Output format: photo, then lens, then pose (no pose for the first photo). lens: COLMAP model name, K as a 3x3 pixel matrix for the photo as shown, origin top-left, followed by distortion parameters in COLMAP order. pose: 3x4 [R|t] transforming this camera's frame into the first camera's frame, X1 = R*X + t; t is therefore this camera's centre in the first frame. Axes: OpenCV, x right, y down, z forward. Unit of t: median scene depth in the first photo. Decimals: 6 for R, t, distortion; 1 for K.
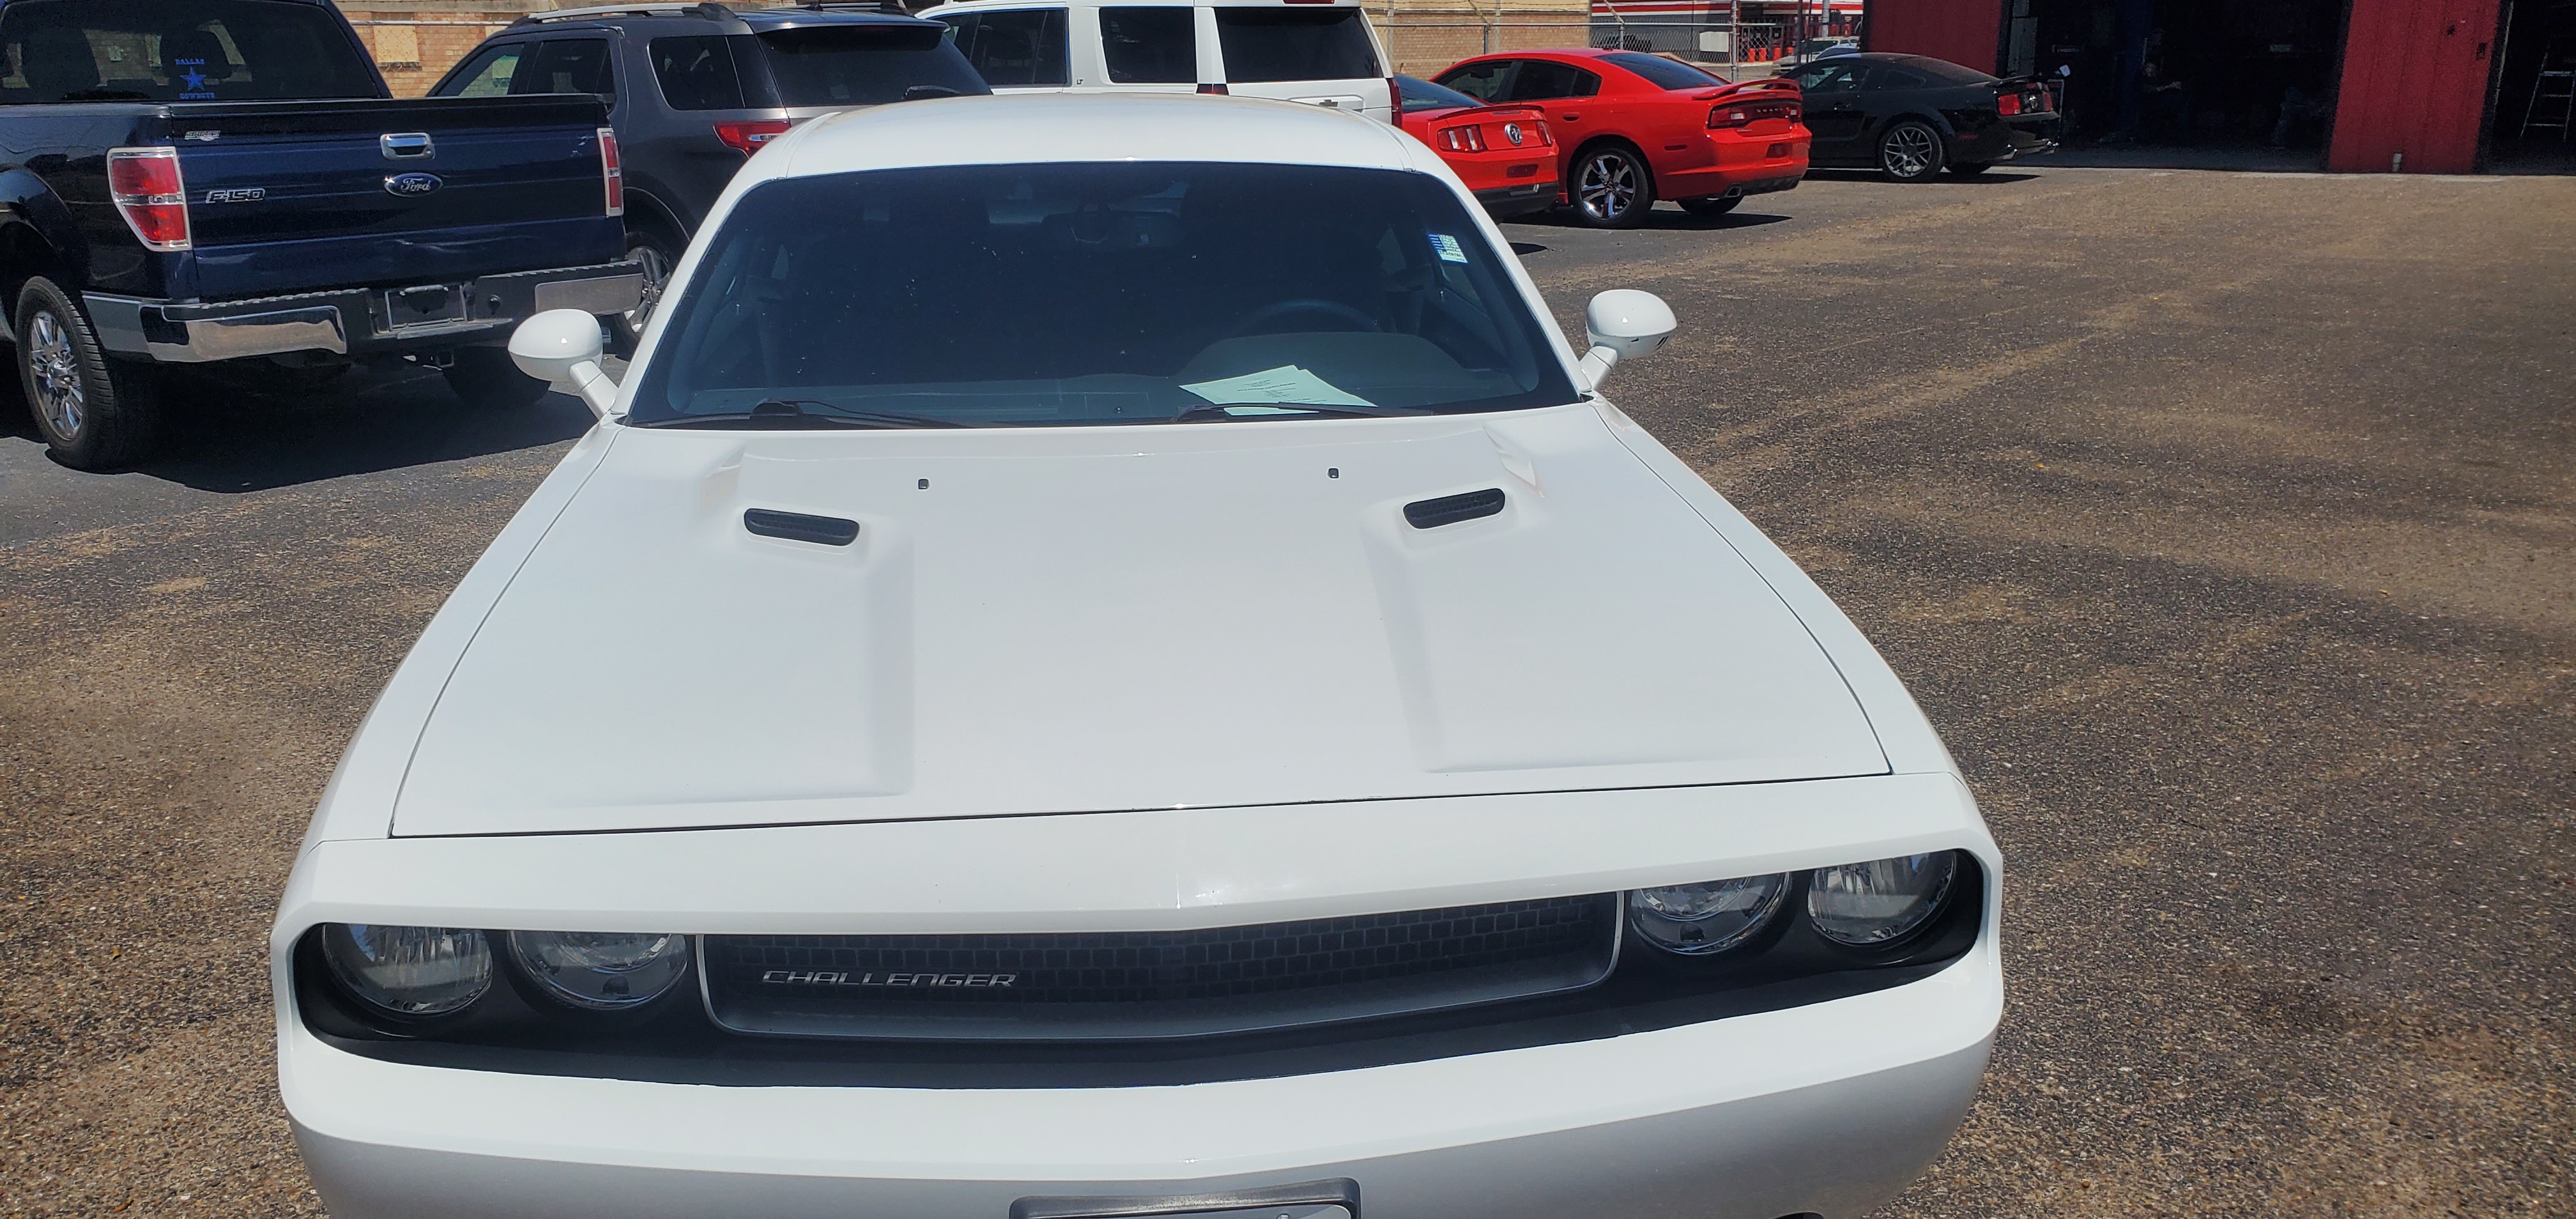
lens RADIAL K [[1912.7, 0, 1288.0], [0, 1912.7, 609.5], [0, 0, 1]] dist [-0.001076, 0.057124]
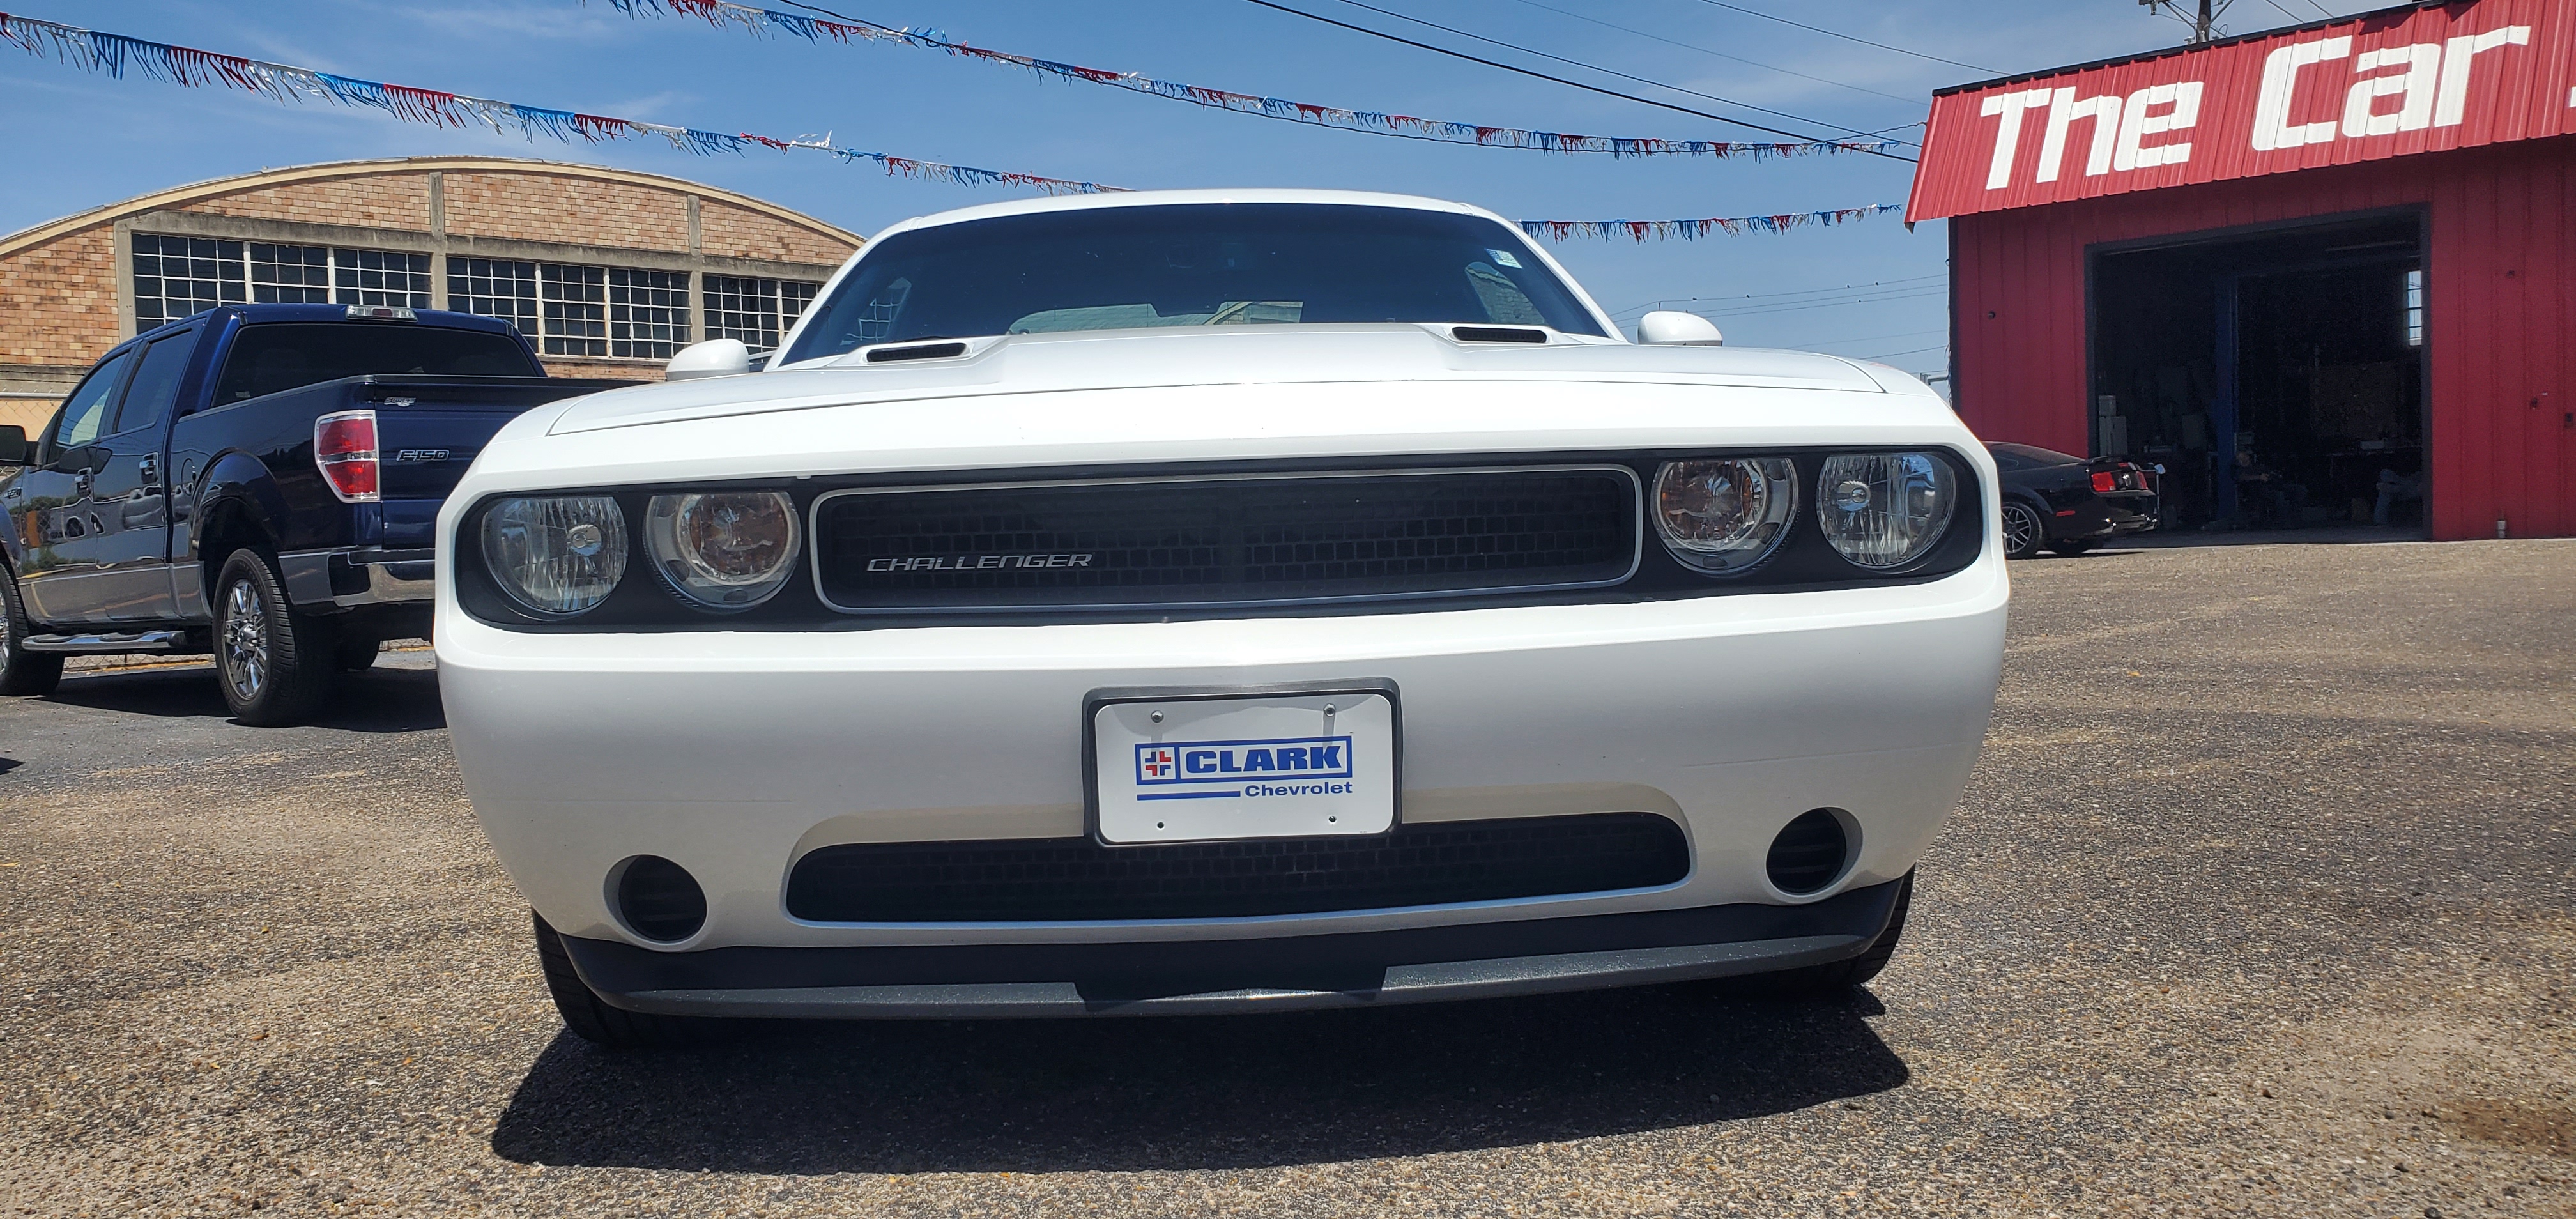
lens RADIAL K [[1900.9, 0, 1322.6], [0, 1900.9, 605.8], [0, 0, 1]] dist [0.028503, 0.005805]
pose [[0.998489, -0.032406, -0.044387, 0.009894], [0.021613, 0.974117, -0.225010, 0.119187], [0.050530, 0.223711, 0.973345, -0.015308]]
